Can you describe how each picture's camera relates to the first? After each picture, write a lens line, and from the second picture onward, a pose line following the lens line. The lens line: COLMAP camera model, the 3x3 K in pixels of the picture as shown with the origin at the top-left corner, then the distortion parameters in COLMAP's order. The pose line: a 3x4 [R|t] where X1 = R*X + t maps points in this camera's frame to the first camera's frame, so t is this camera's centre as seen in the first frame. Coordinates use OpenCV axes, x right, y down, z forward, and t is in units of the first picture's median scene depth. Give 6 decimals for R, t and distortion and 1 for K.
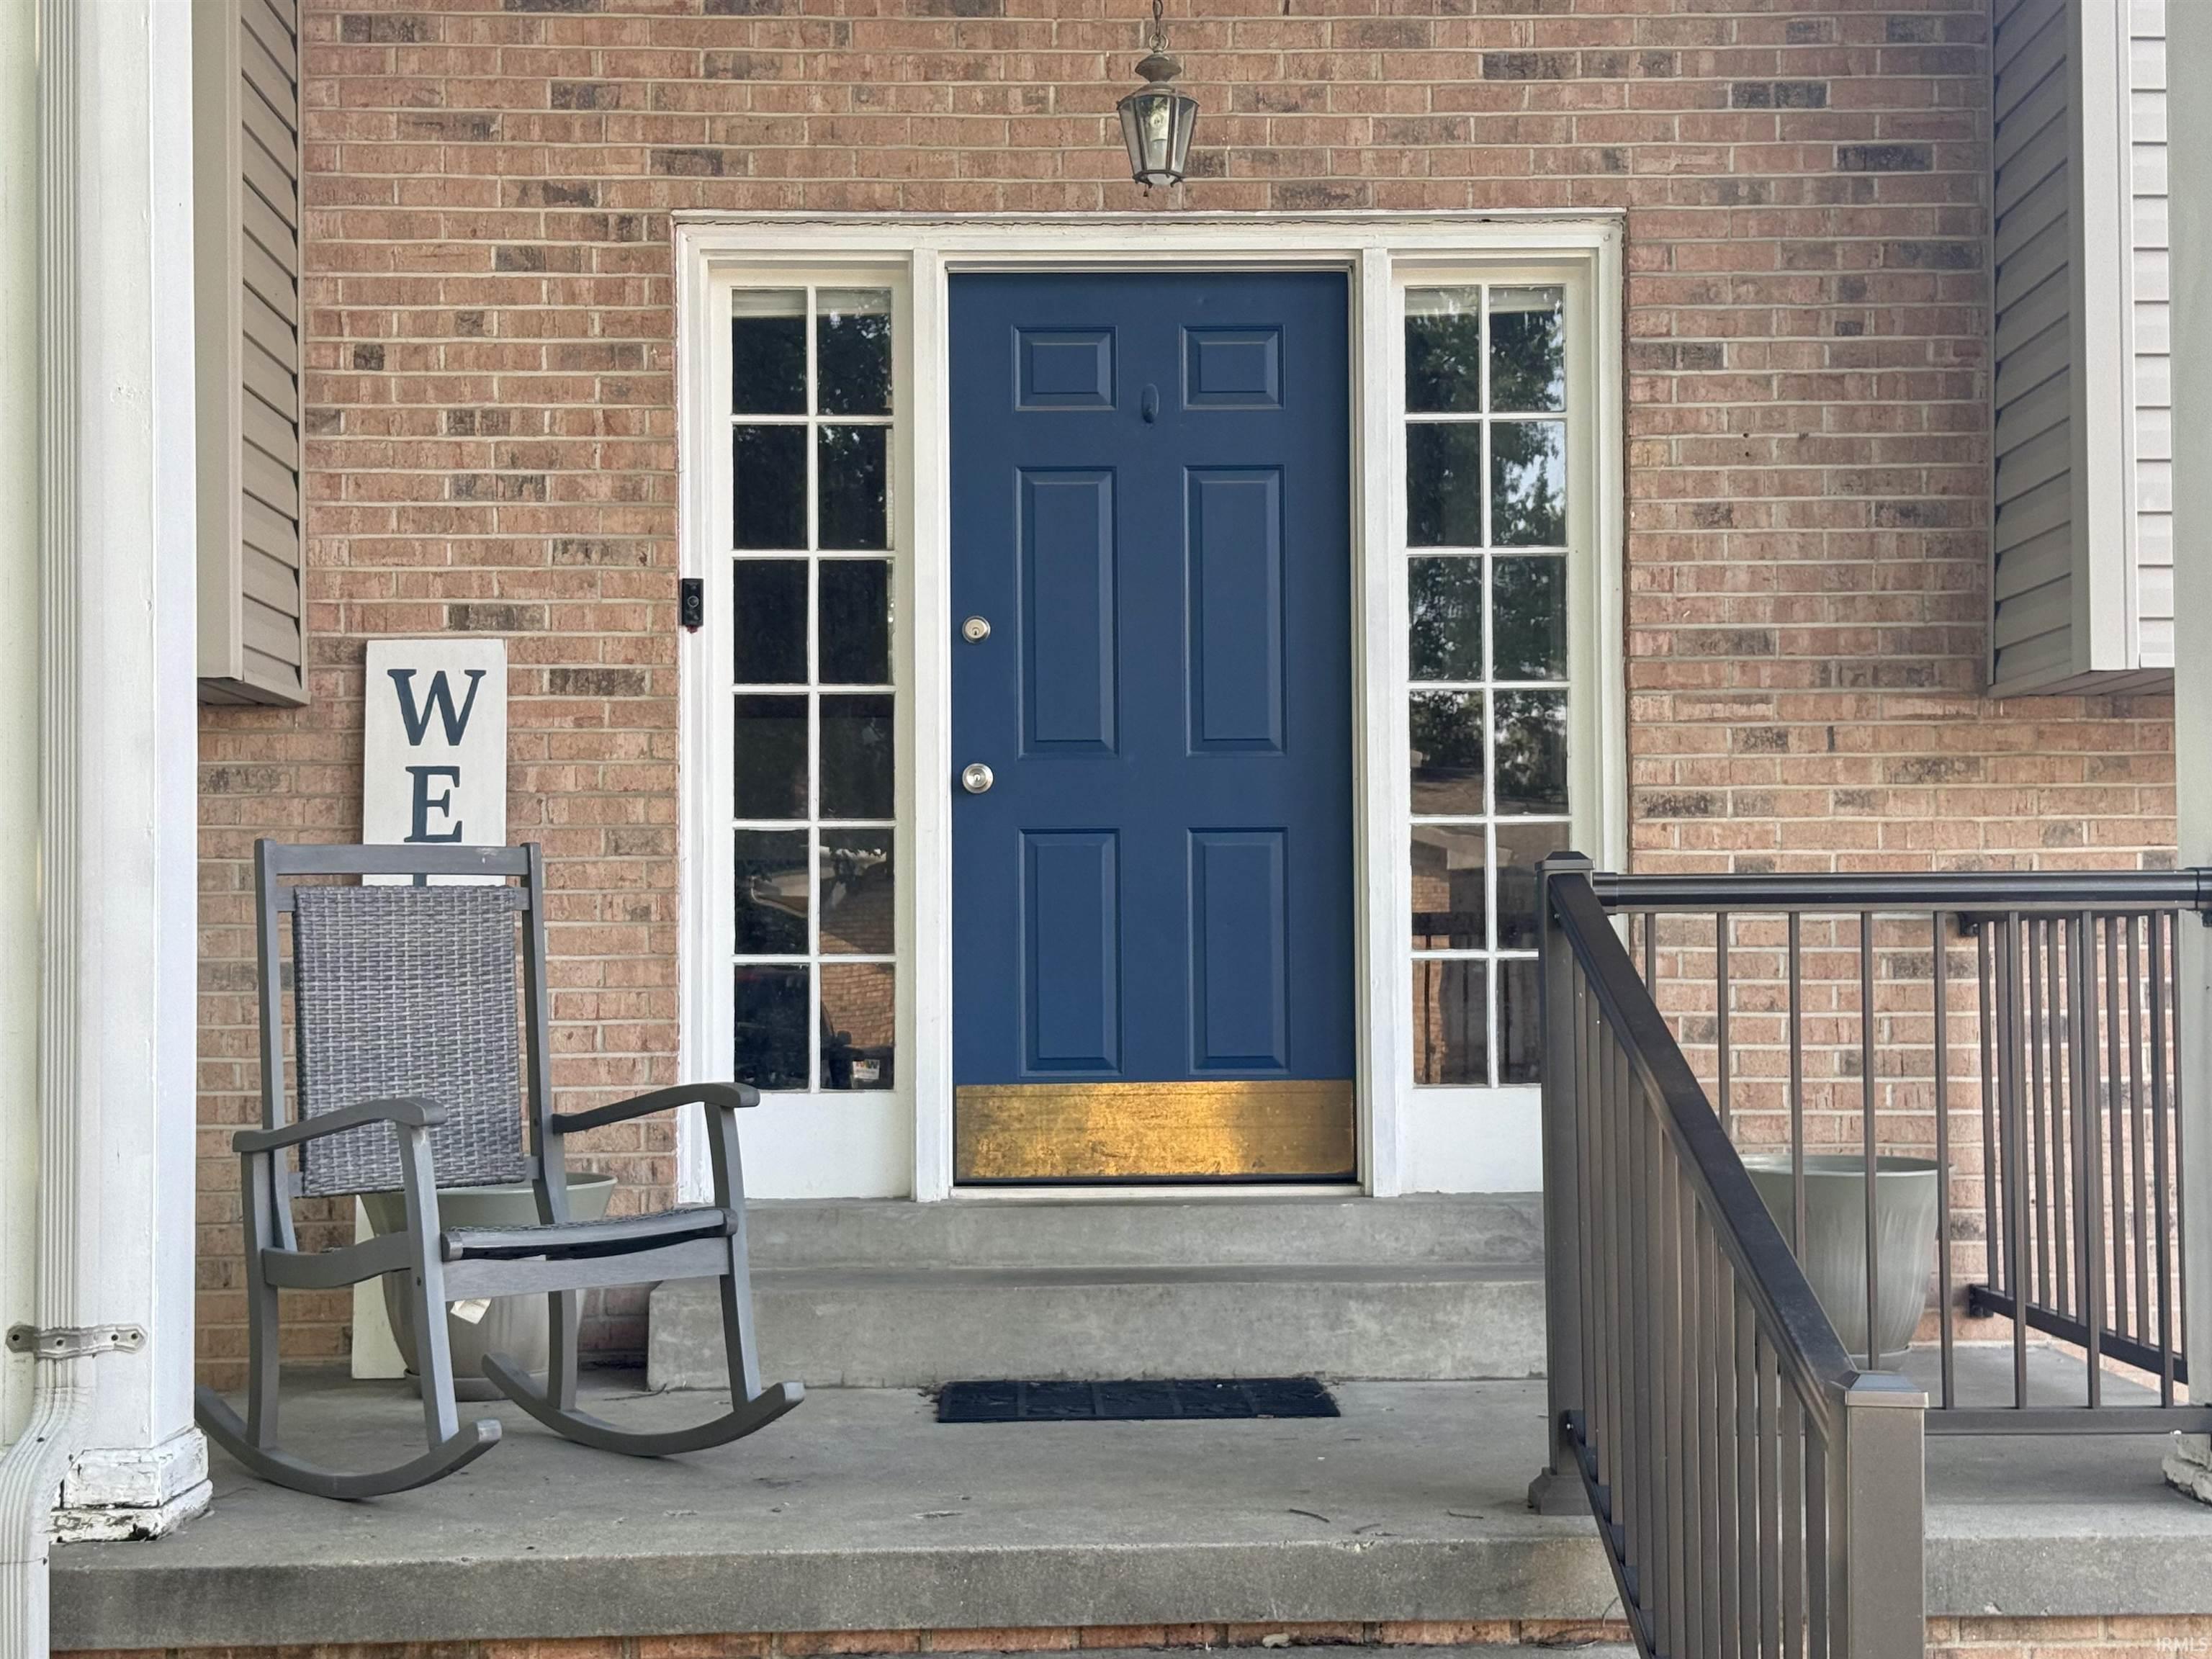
lens RADIAL K [[3173.2, 0, 1106.7], [0, 3173.2, 830.2], [0, 0, 1]] dist [0.005529, 0.000000]
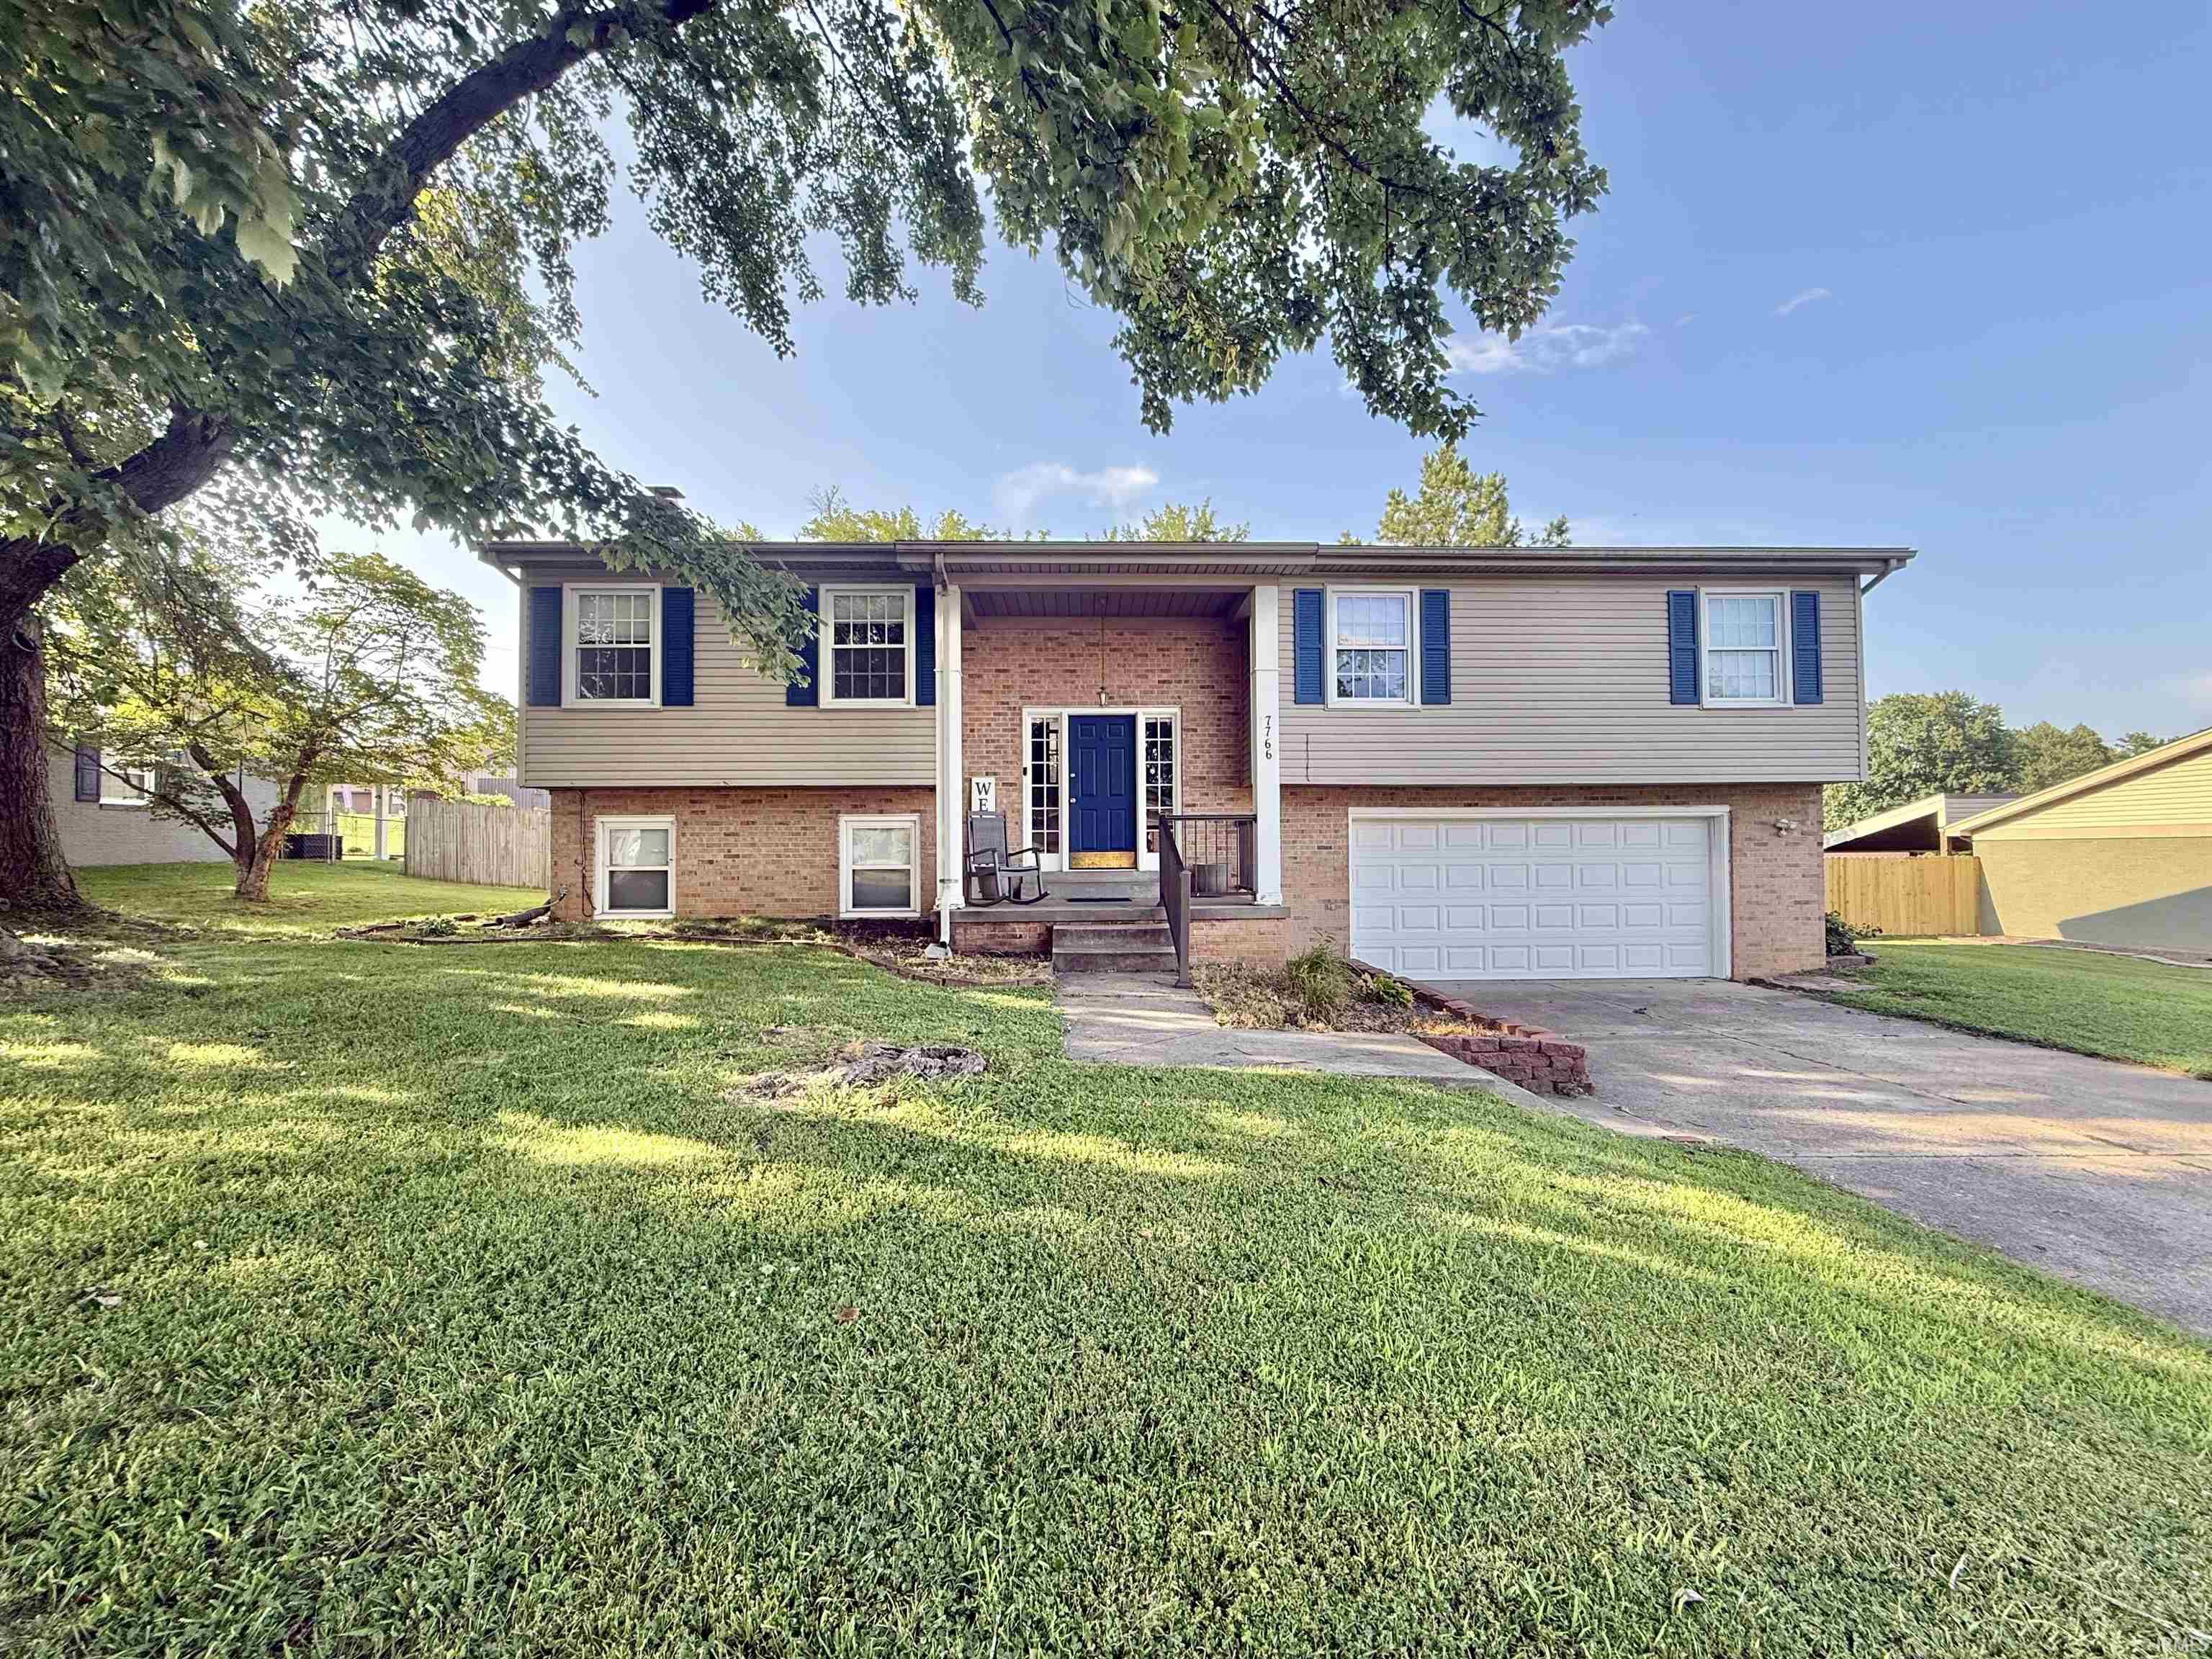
lens RADIAL K [[883.8, 0, 1107.0], [0, 883.8, 823.4], [0, 0, 1]] dist [0.001016, -0.000051]
pose [[0.999850, 0.002071, 0.017218, -0.005015], [-0.002350, 0.999865, 0.016252, -0.000655], [-0.017182, -0.016290, 0.999720, -0.660388]]
